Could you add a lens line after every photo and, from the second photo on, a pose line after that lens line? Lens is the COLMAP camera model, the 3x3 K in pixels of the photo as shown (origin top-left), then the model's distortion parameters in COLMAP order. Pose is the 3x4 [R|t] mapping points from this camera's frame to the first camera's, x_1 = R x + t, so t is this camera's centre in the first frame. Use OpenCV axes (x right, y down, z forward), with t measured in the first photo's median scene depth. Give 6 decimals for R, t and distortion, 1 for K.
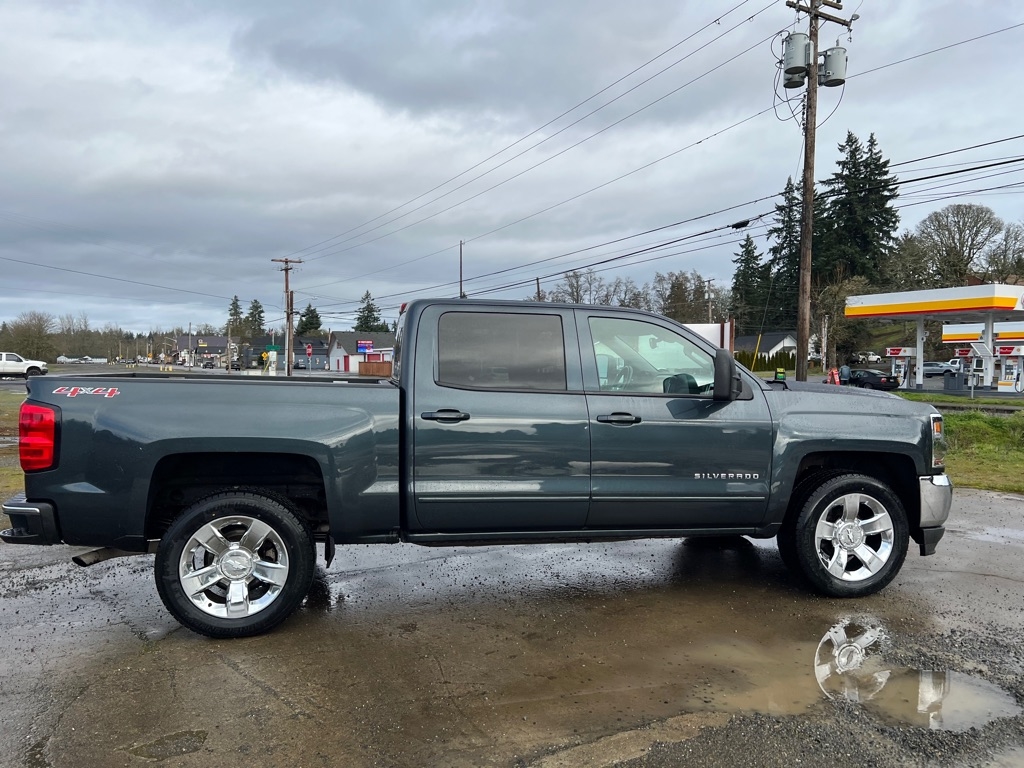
lens RADIAL K [[763.3, 0, 521.9], [0, 763.3, 398.3], [0, 0, 1]] dist [0.053876, -0.066586]
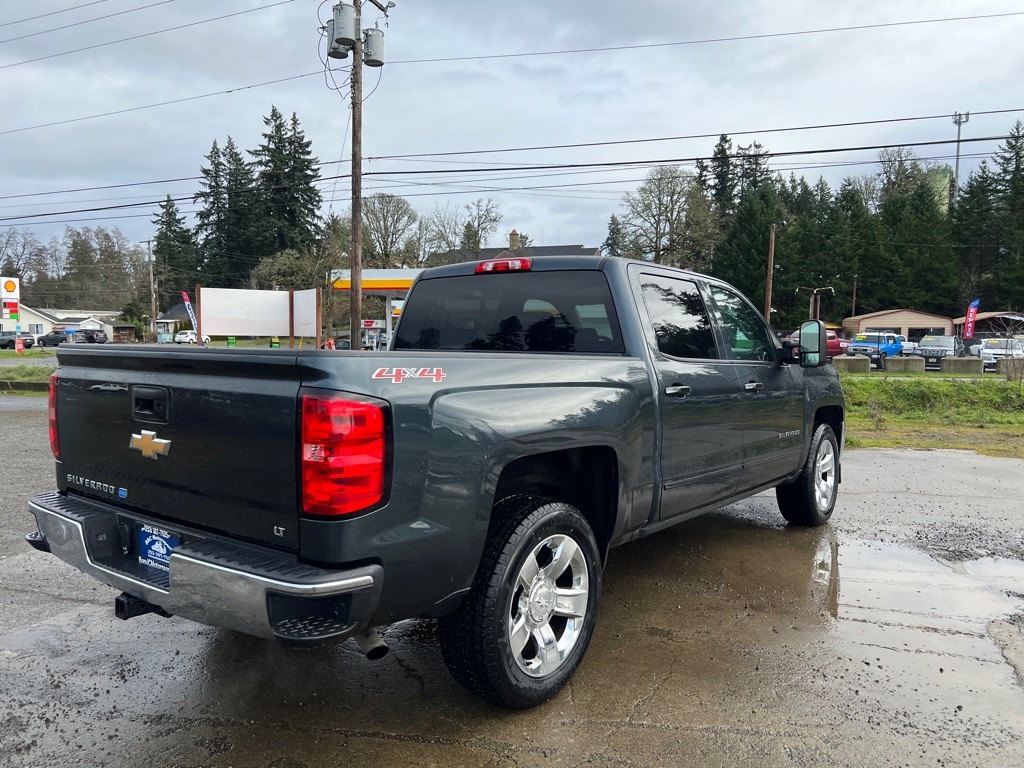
lens RADIAL K [[763.7, 0, 523.3], [0, 763.7, 394.1], [0, 0, 1]] dist [0.057455, -0.079304]
pose [[0.750805, -0.045936, 0.658925, -0.726099], [0.023999, 0.998817, 0.042285, -0.013229], [-0.660088, -0.015934, 0.751019, 0.385797]]
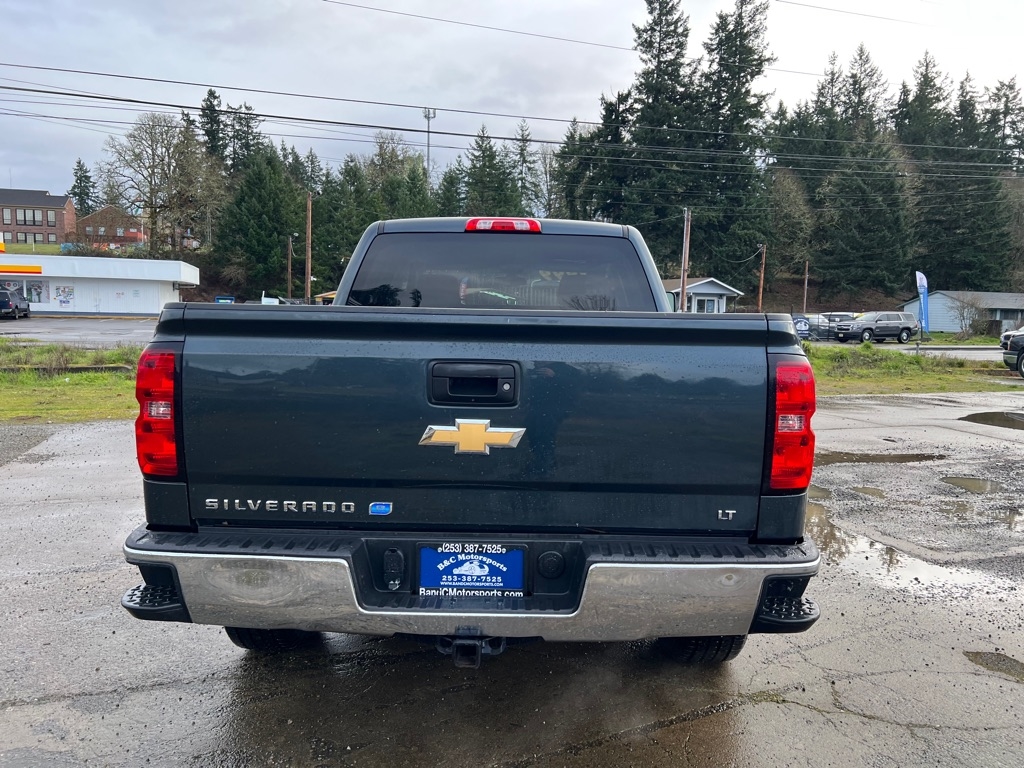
lens RADIAL K [[765.1, 0, 527.4], [0, 765.1, 385.4], [0, 0, 1]] dist [0.043108, -0.058499]
pose [[0.209290, -0.090959, 0.973614, -0.968575], [0.024144, 0.995841, 0.087845, -0.024676], [-0.977556, 0.005122, 0.210616, 0.863681]]
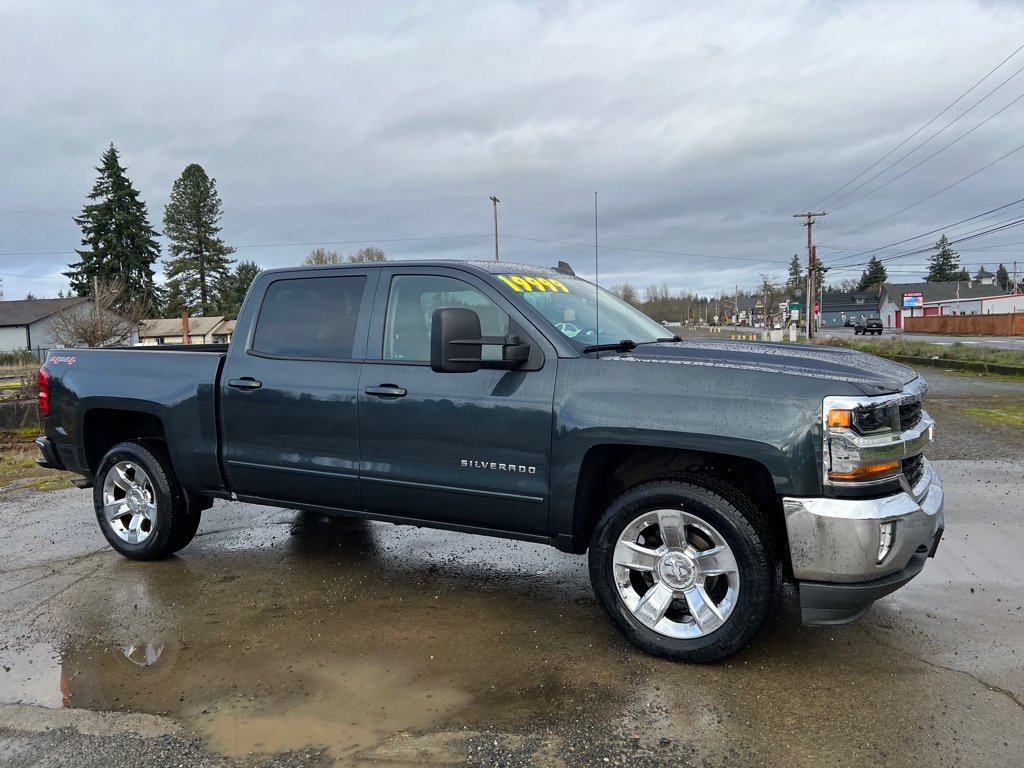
lens RADIAL K [[761.5, 0, 519.6], [0, 761.5, 403.1], [0, 0, 1]] dist [0.058307, -0.074693]
pose [[0.763260, 0.036878, -0.645038, 0.742377], [0.001290, 0.998281, 0.058600, -0.009053], [0.646090, -0.045559, 0.761900, 0.396224]]
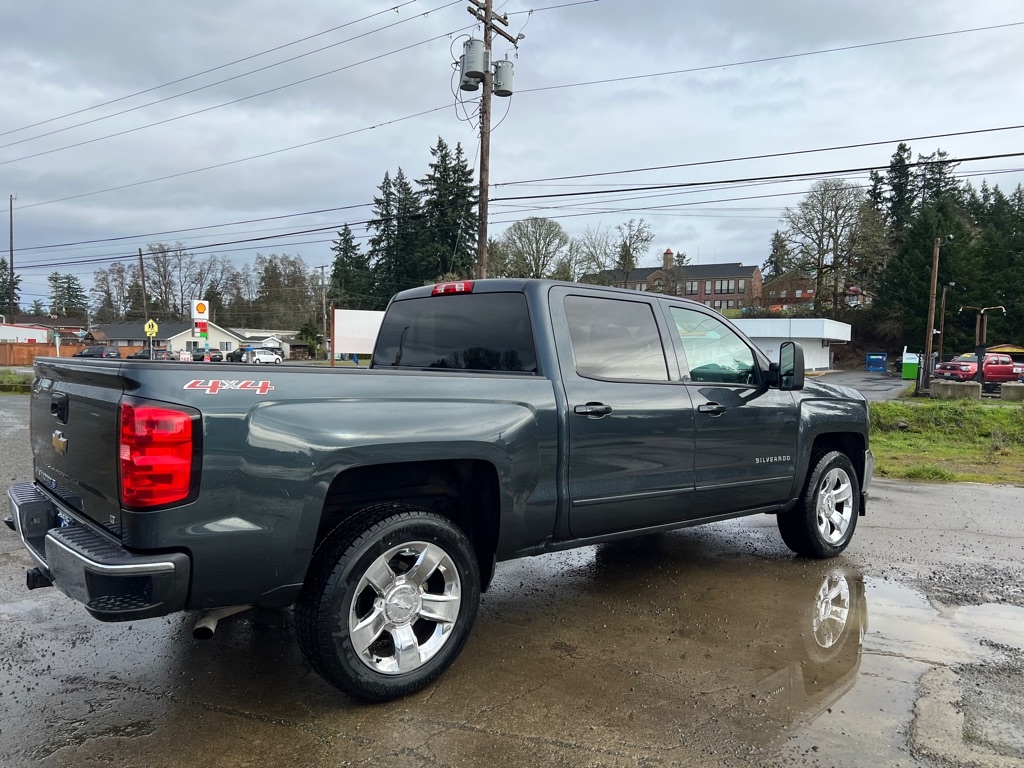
lens RADIAL K [[763.3, 0, 521.9], [0, 763.3, 398.3], [0, 0, 1]] dist [0.053876, -0.066586]
pose [[0.868770, -0.014812, 0.494994, -0.547204], [0.006472, 0.999807, 0.018559, -0.006997], [-0.495173, -0.012919, 0.868698, 0.217536]]
